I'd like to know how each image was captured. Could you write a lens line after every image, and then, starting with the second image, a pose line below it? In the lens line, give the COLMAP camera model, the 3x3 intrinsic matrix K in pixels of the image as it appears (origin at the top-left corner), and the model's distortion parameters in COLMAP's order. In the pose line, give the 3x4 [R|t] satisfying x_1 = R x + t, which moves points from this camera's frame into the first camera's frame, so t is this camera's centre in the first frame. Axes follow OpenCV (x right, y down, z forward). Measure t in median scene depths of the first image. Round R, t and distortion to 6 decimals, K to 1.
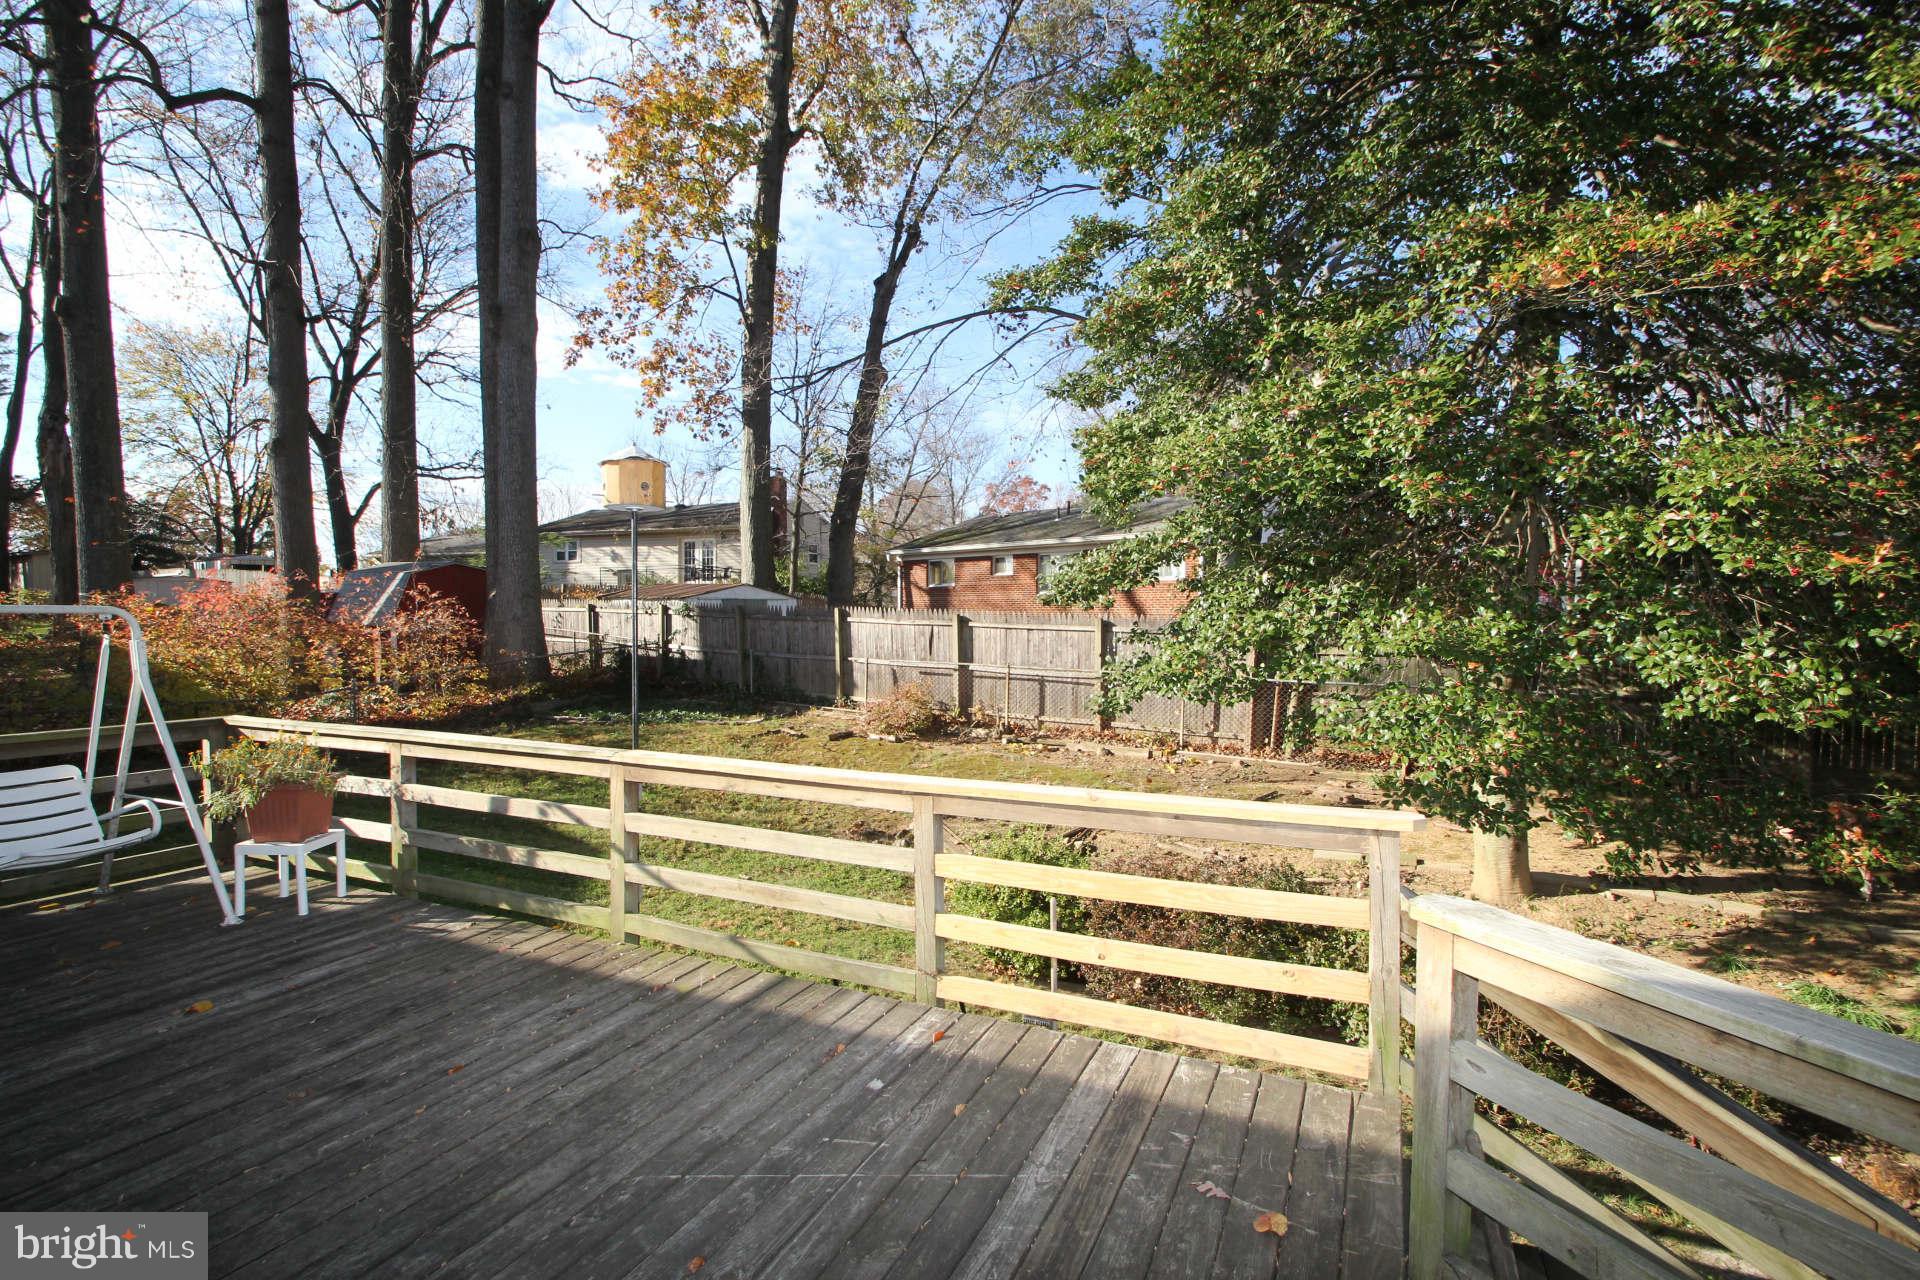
lens RADIAL K [[900.3, 0, 962.8], [0, 900.3, 643.2], [0, 0, 1]] dist [0.004711, -0.013908]
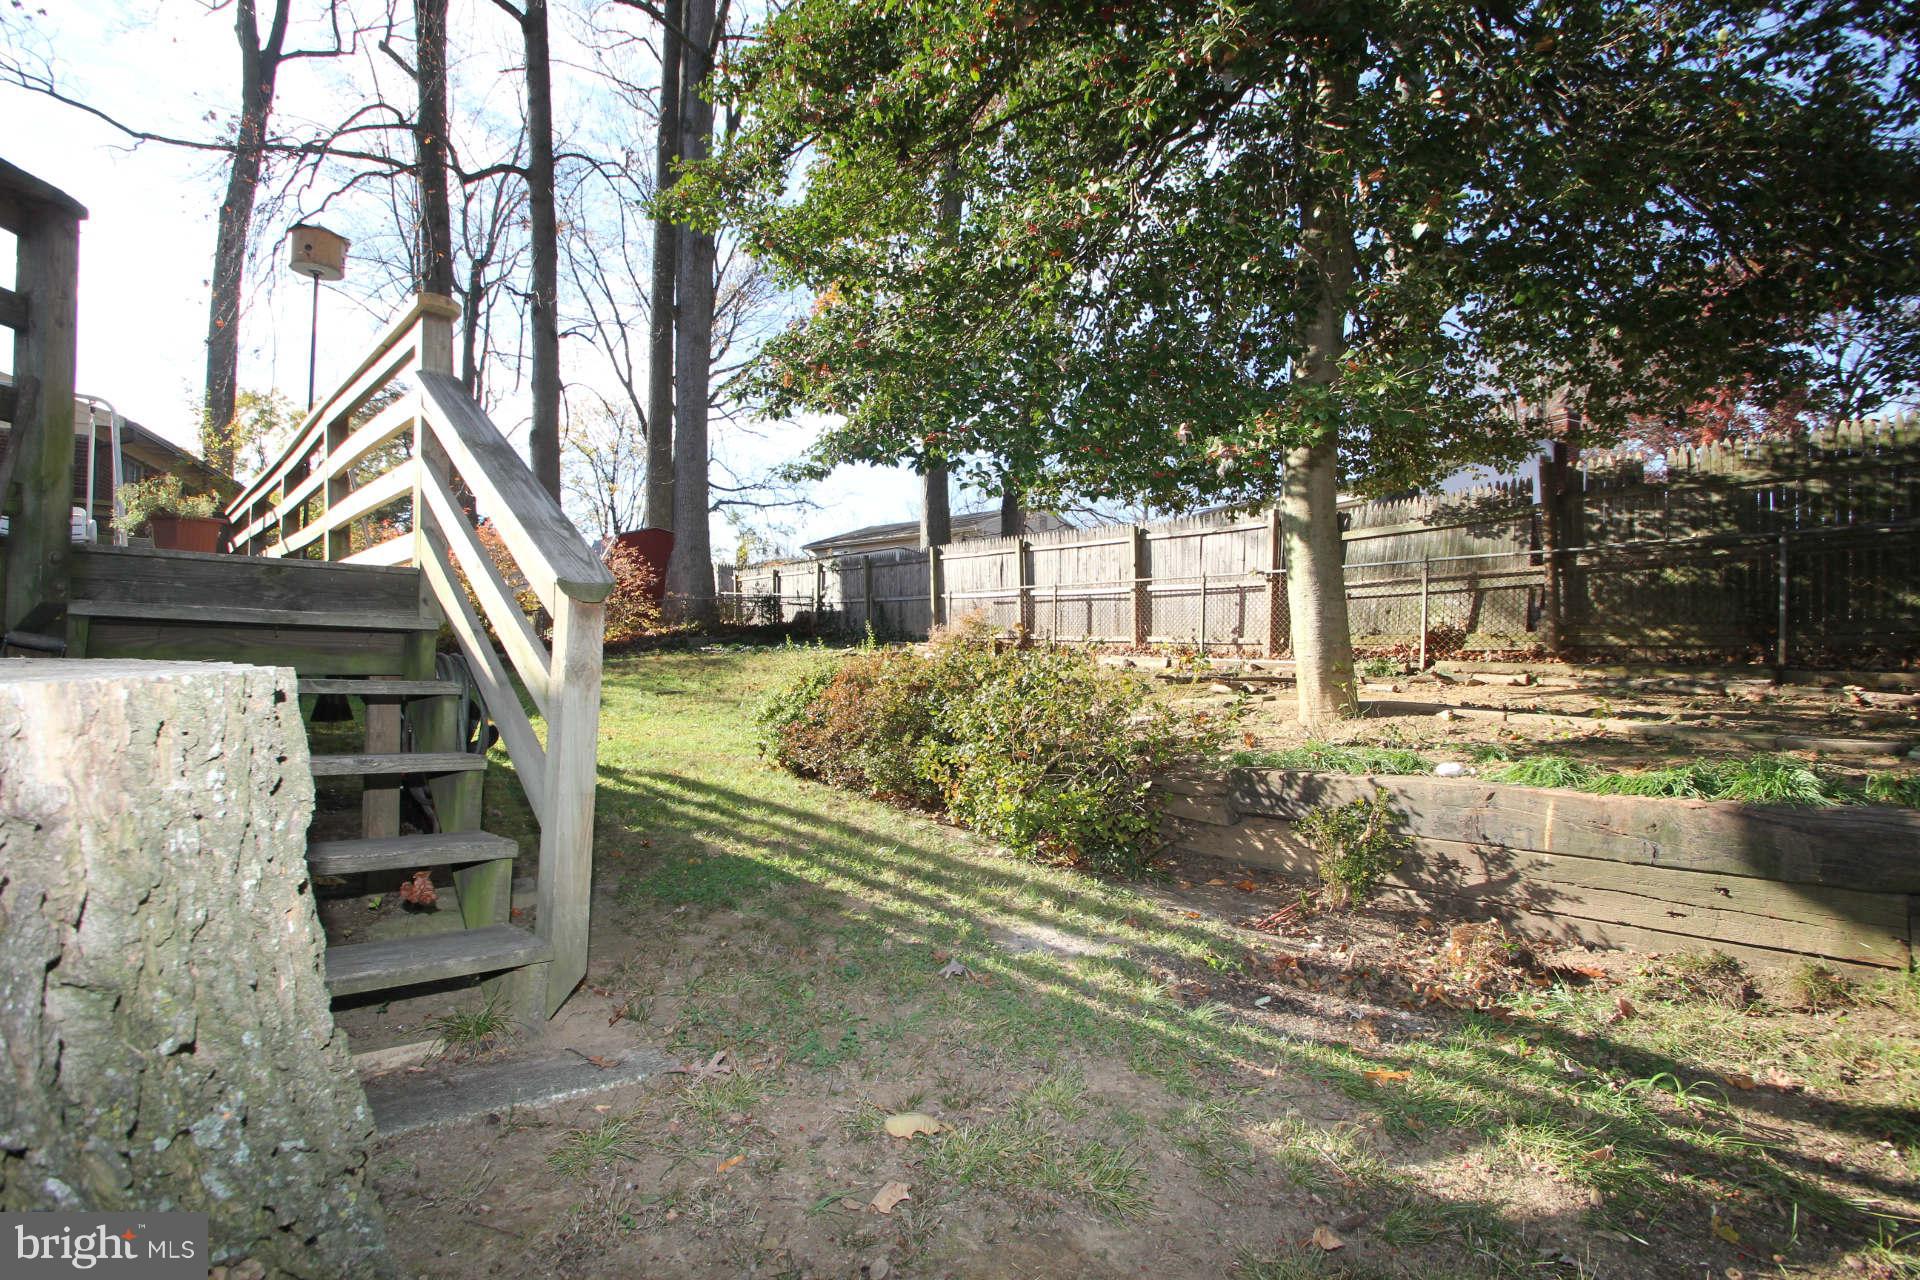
lens RADIAL K [[900.0, 0, 960.1], [0, 900.0, 644.6], [0, 0, 1]] dist [0.005951, -0.014823]
pose [[0.928303, 0.007456, -0.371750, 0.285332], [-0.028430, 0.998295, -0.050972, 0.128388], [0.370736, 0.057886, 0.926933, 0.055882]]
